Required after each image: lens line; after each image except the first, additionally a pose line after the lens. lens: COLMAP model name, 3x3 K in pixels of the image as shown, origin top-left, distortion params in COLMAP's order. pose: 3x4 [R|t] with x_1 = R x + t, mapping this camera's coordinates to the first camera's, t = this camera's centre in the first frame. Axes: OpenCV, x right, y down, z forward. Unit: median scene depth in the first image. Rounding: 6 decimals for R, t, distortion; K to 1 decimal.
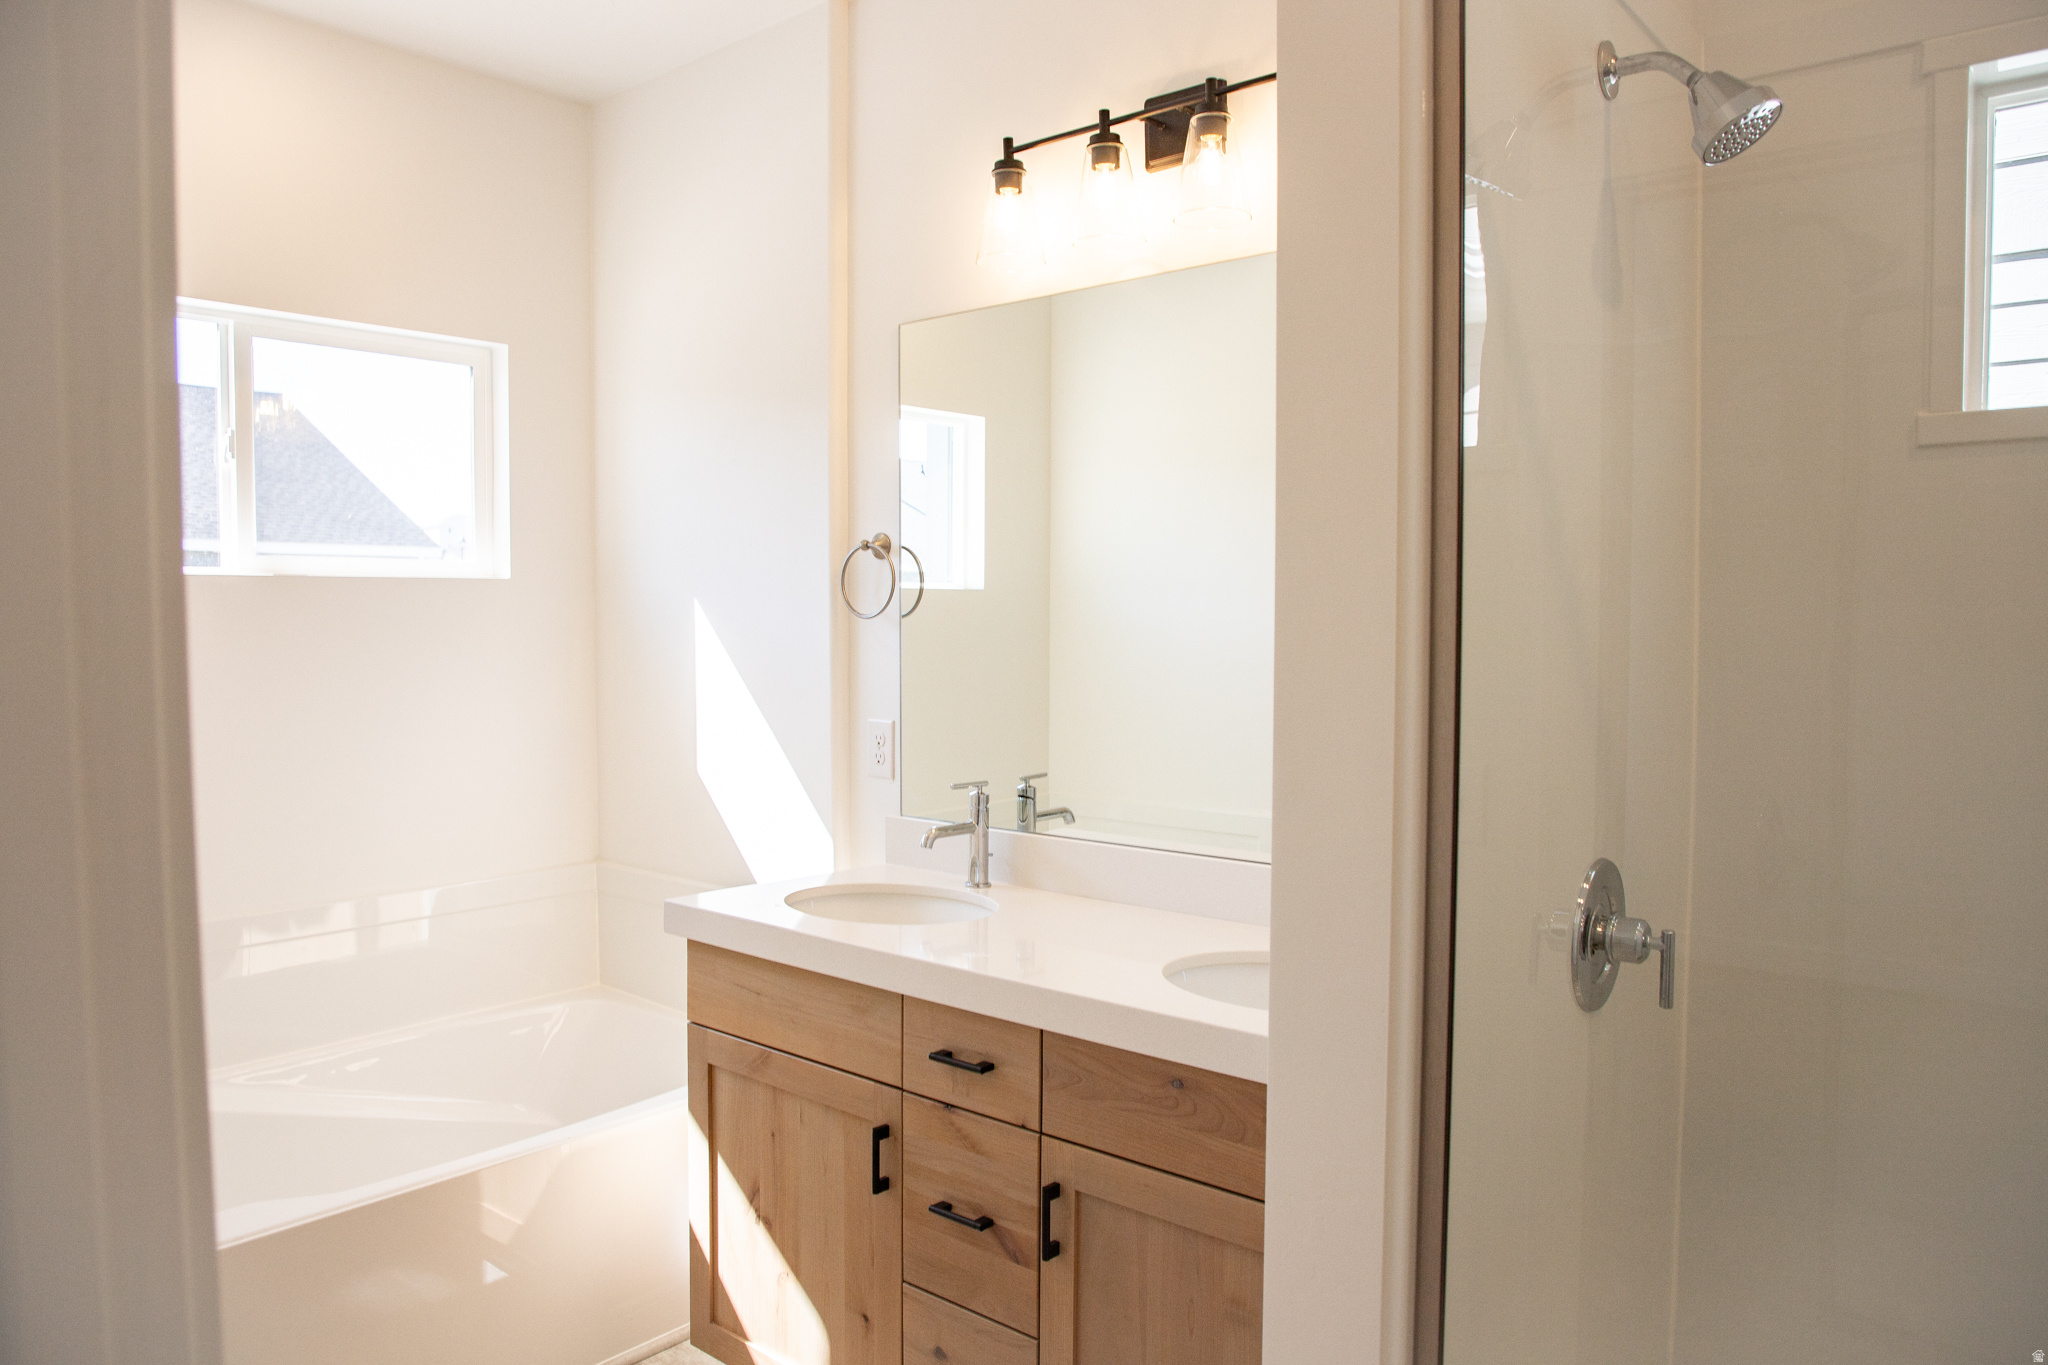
lens RADIAL K [[1435.3, 0, 1034.3], [0, 1435.3, 668.5], [0, 0, 1]] dist [-0.067876, 0.024838]
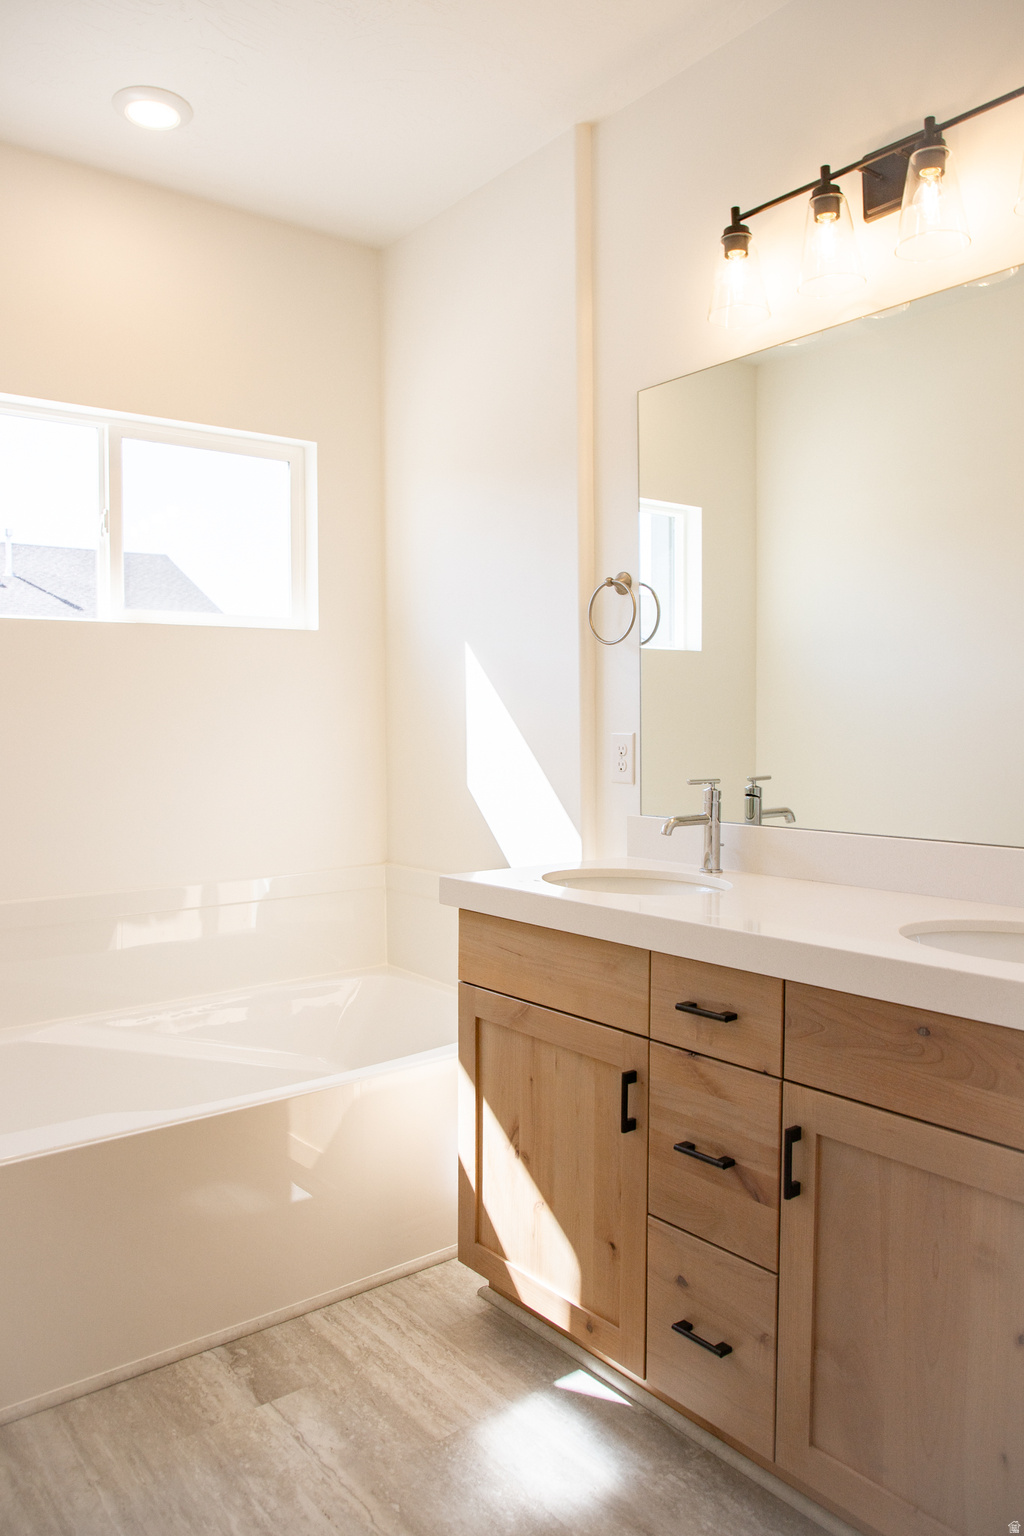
lens RADIAL K [[1076.5, 0, 500.1], [0, 1076.5, 776.4], [0, 0, 1]] dist [-0.067876, 0.024838]
pose [[0.980589, -0.001036, -0.196071, -0.037466], [-0.001052, 0.999944, -0.010542, 0.088389], [0.196071, 0.010543, 0.980533, 0.142743]]
